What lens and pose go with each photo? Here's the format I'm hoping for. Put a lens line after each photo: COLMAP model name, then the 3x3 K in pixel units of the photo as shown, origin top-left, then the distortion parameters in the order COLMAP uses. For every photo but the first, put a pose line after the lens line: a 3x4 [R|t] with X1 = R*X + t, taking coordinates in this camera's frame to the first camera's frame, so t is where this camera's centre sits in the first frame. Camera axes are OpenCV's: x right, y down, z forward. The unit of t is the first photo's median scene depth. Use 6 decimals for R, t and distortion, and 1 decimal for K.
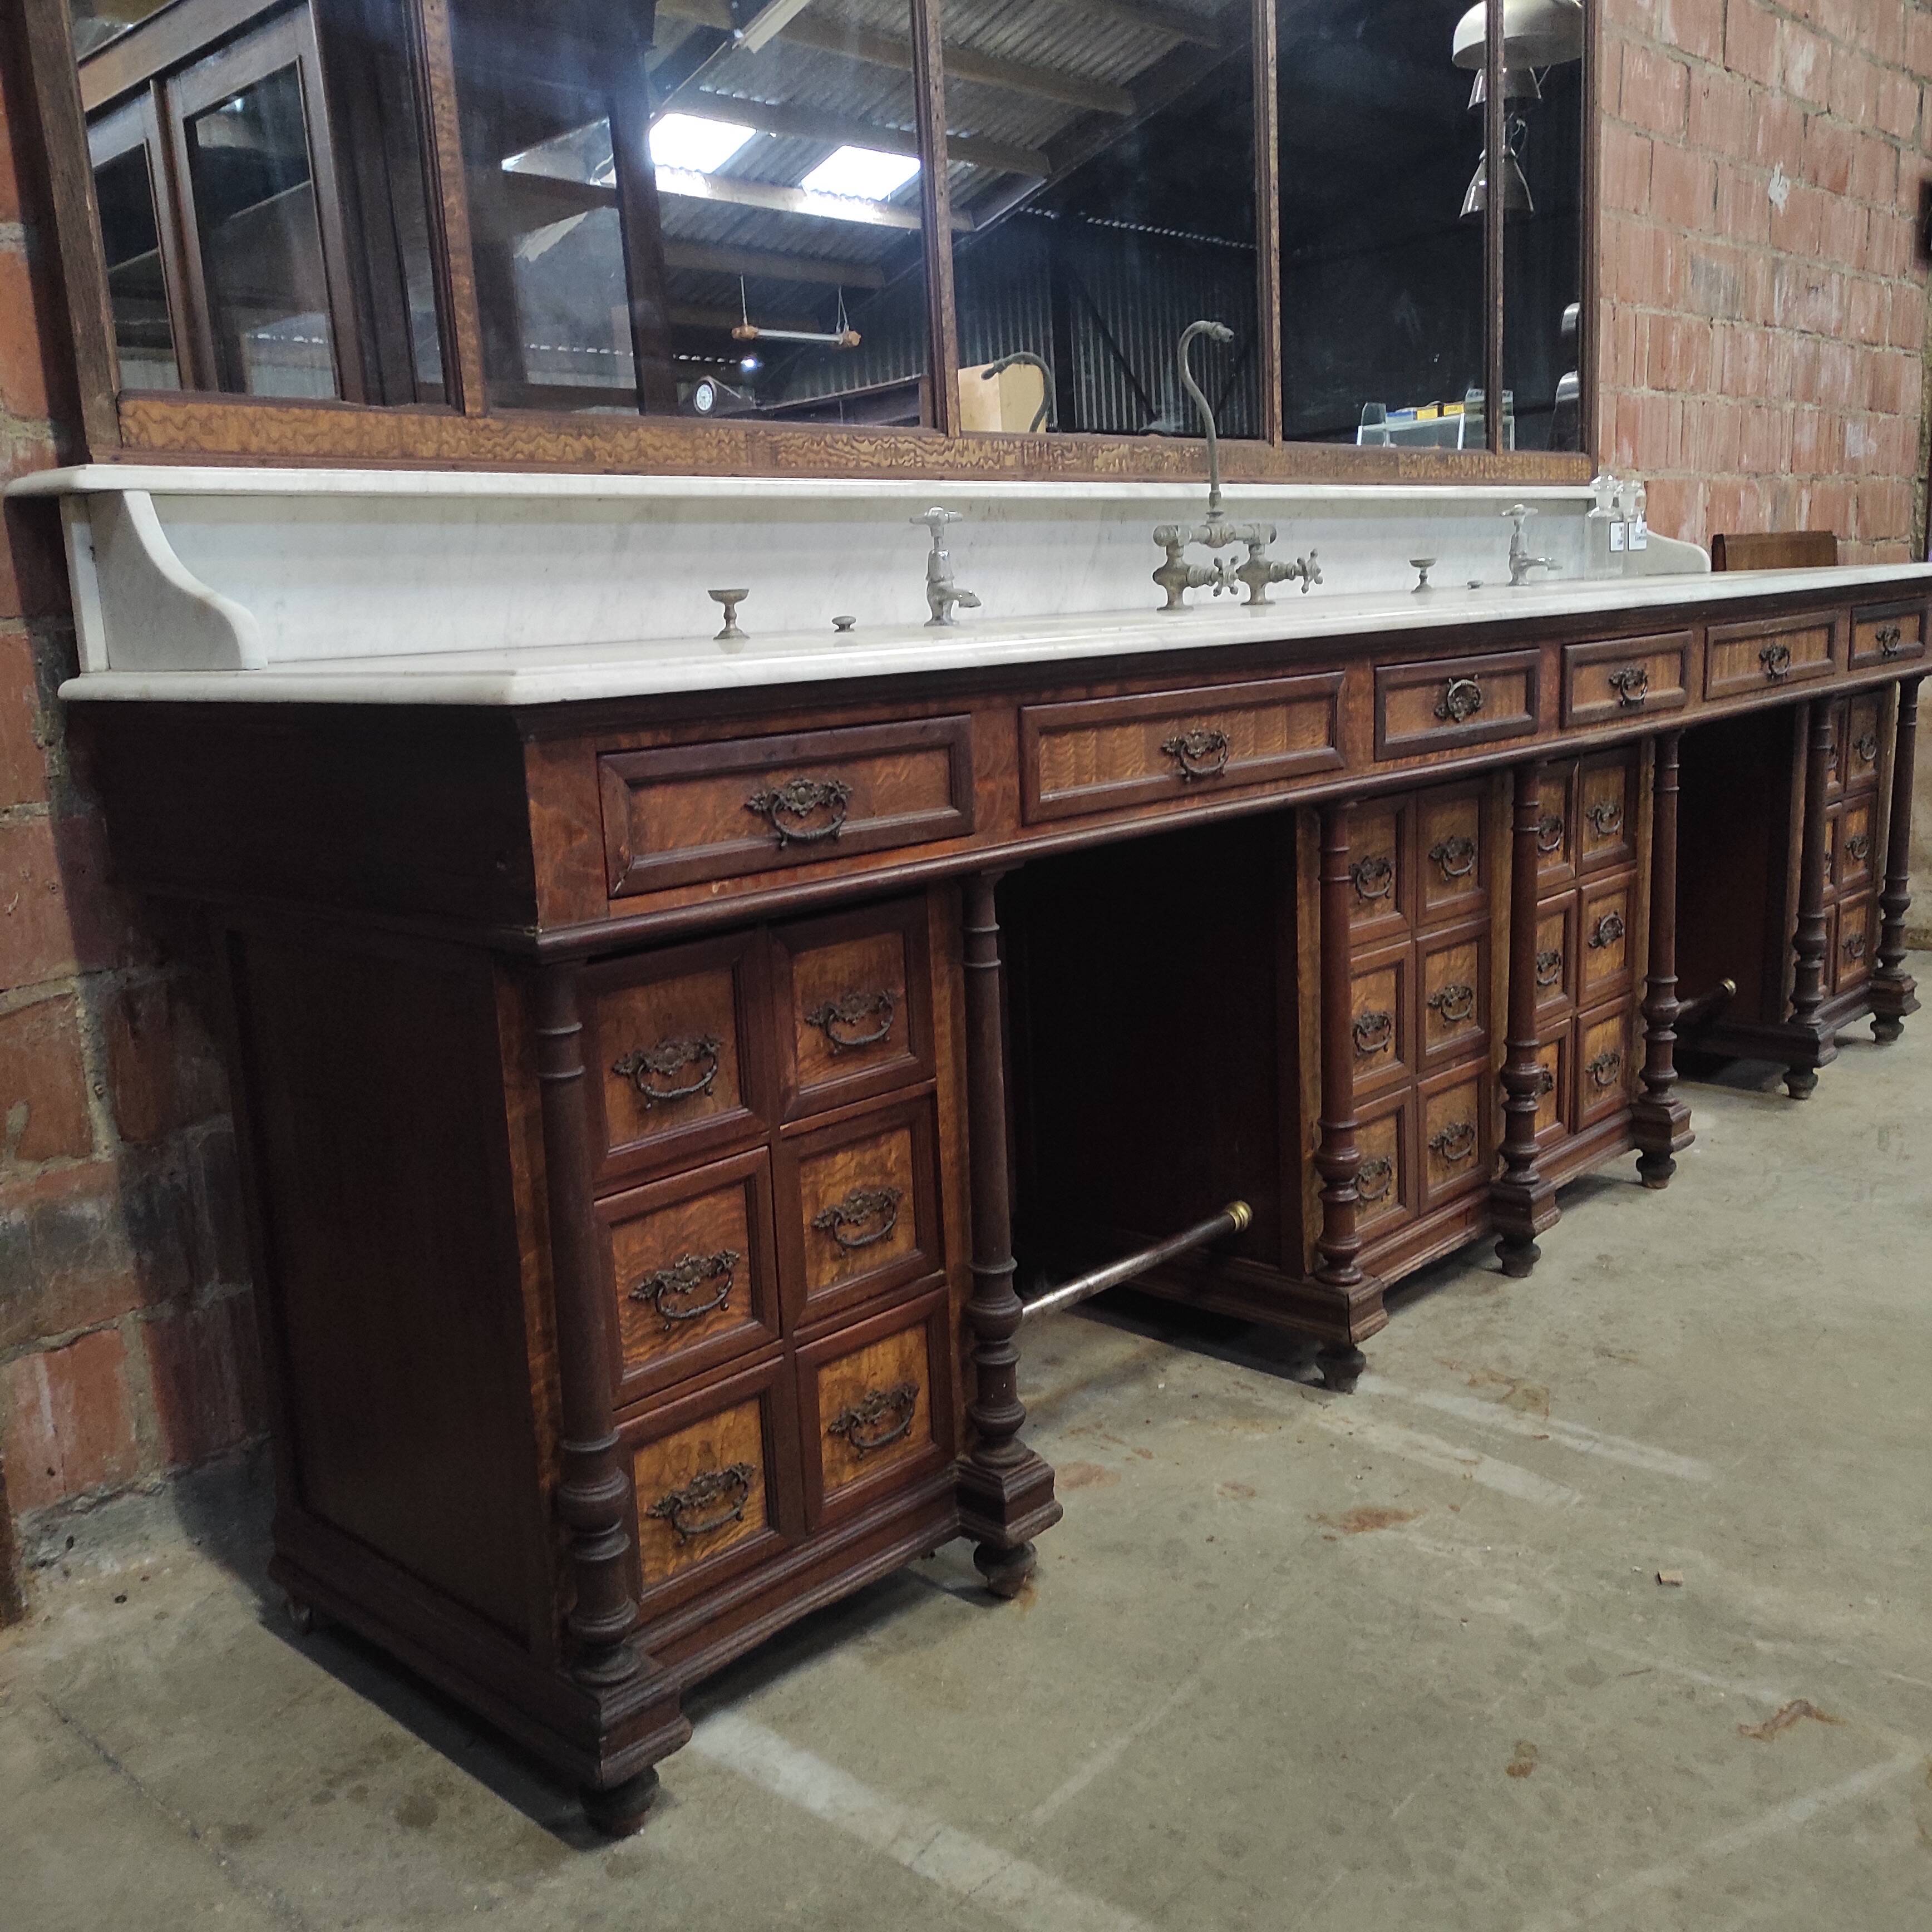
lens RADIAL K [[1898.9, 0, 968.3], [0, 1898.9, 952.7], [0, 0, 1]] dist [0.082900, -0.093036]
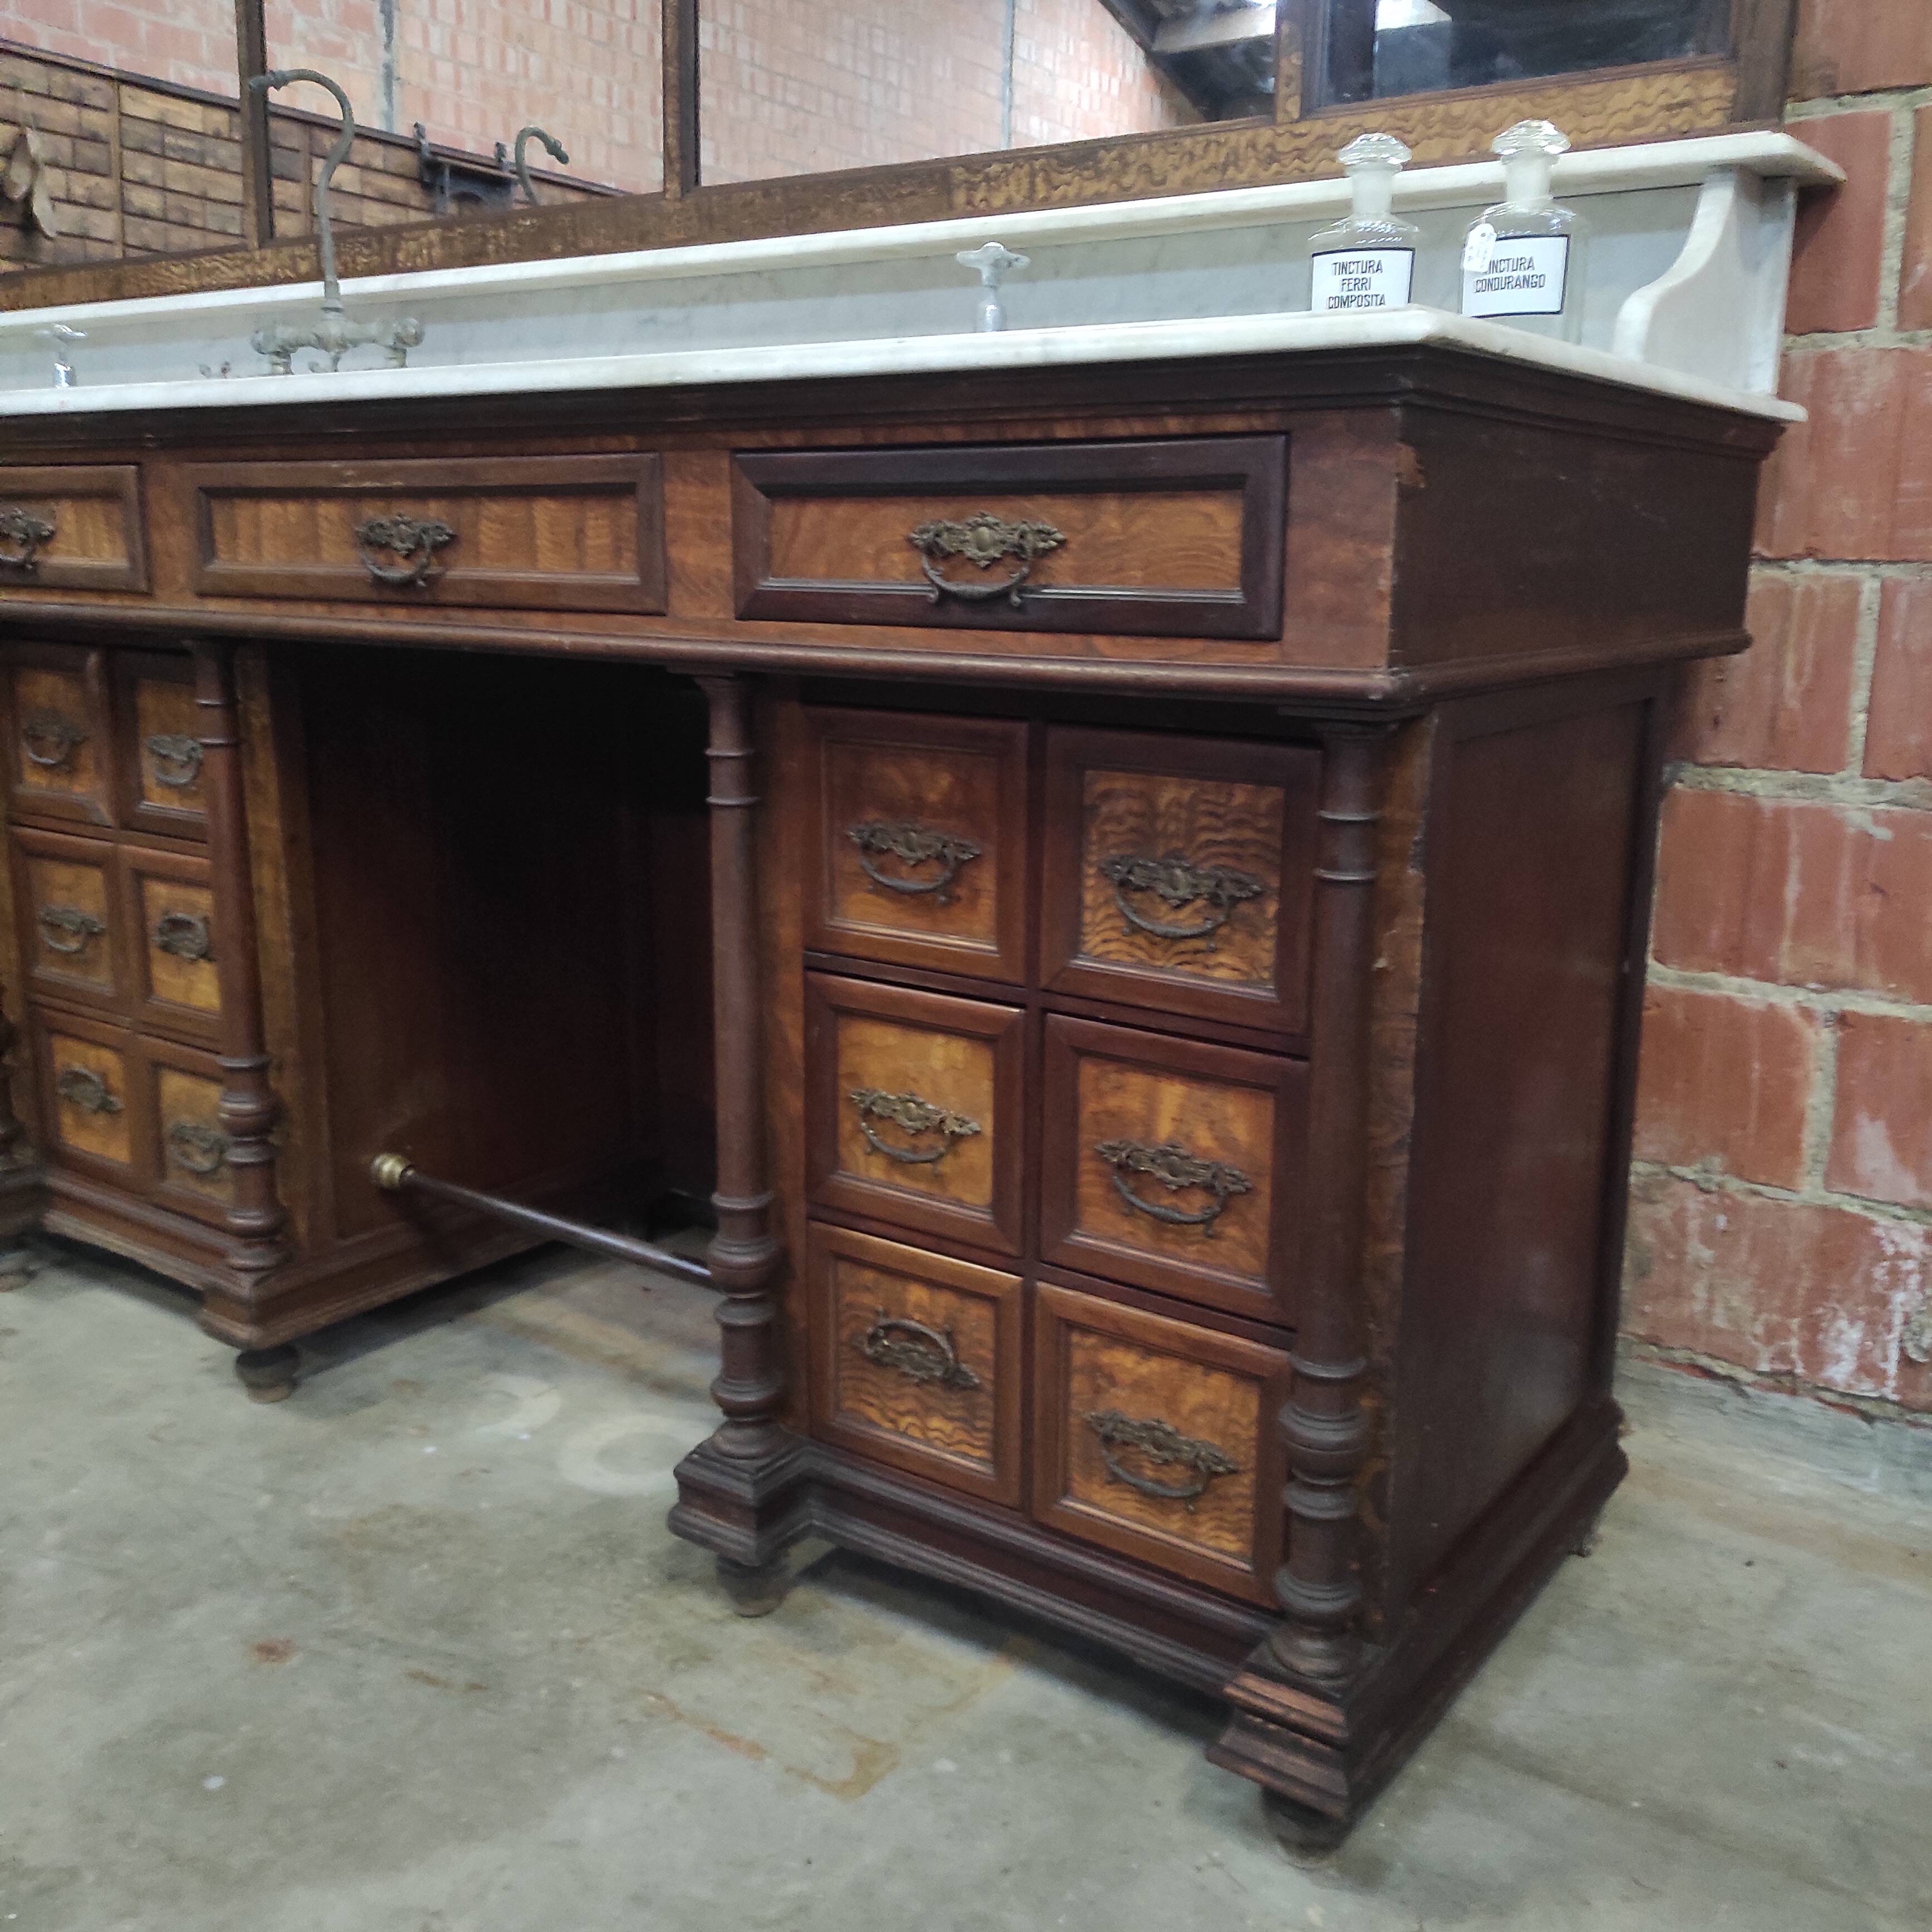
lens RADIAL K [[1913.2, 0, 967.0], [0, 1913.2, 951.8], [0, 0, 1]] dist [0.068717, -0.087272]
pose [[0.107760, 0.252900, -0.961473, 1.211251], [-0.206911, 0.951632, 0.227121, -0.255733], [0.972407, 0.174465, 0.154875, 1.417710]]
